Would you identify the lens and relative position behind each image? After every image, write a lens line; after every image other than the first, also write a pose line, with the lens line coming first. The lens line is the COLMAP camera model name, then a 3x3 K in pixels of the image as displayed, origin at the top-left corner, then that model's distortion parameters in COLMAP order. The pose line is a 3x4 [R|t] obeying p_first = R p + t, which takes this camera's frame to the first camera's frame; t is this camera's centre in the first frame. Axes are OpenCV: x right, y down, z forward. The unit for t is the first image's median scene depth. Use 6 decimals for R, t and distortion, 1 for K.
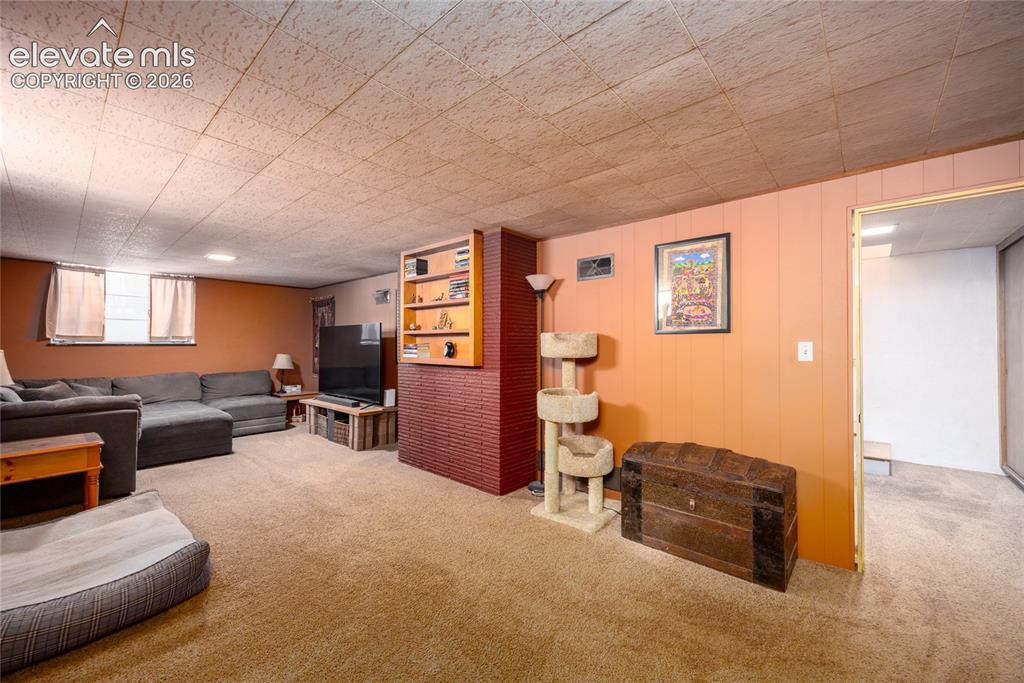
lens RADIAL K [[394.9, 0, 516.3], [0, 394.9, 339.8], [0, 0, 1]] dist [0.002869, 0.000191]
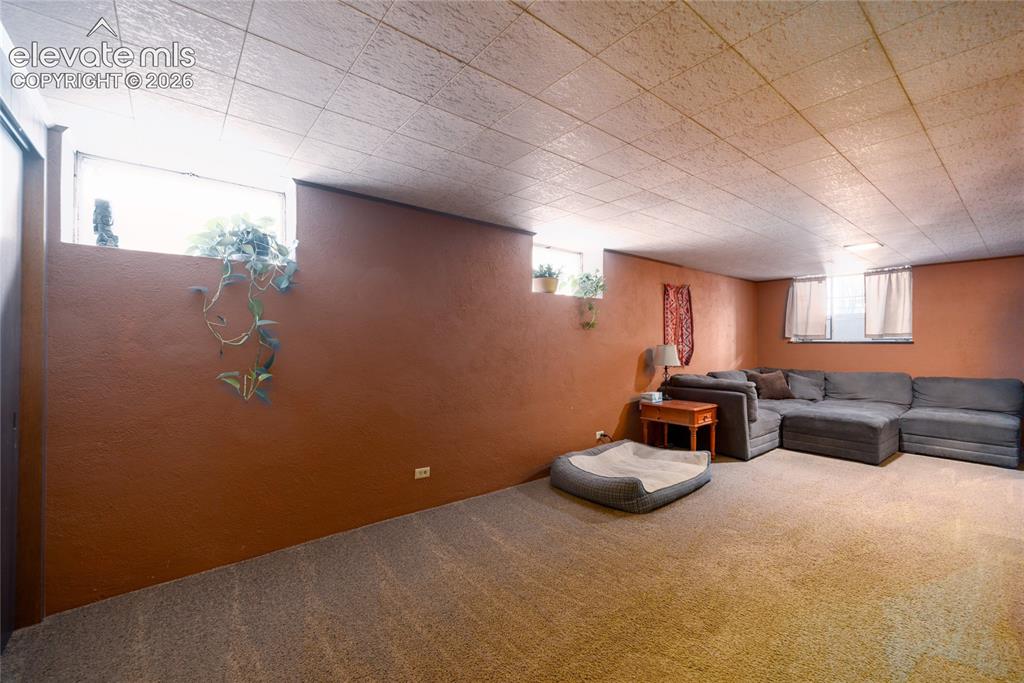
lens RADIAL K [[421.6, 0, 514.3], [0, 421.6, 340.7], [0, 0, 1]] dist [0.000209, 0.000033]
pose [[-0.166765, -0.002723, -0.985993, 0.301975], [0.009085, 0.999949, -0.004298, 0.004868], [0.985955, -0.009675, -0.166732, 0.317999]]
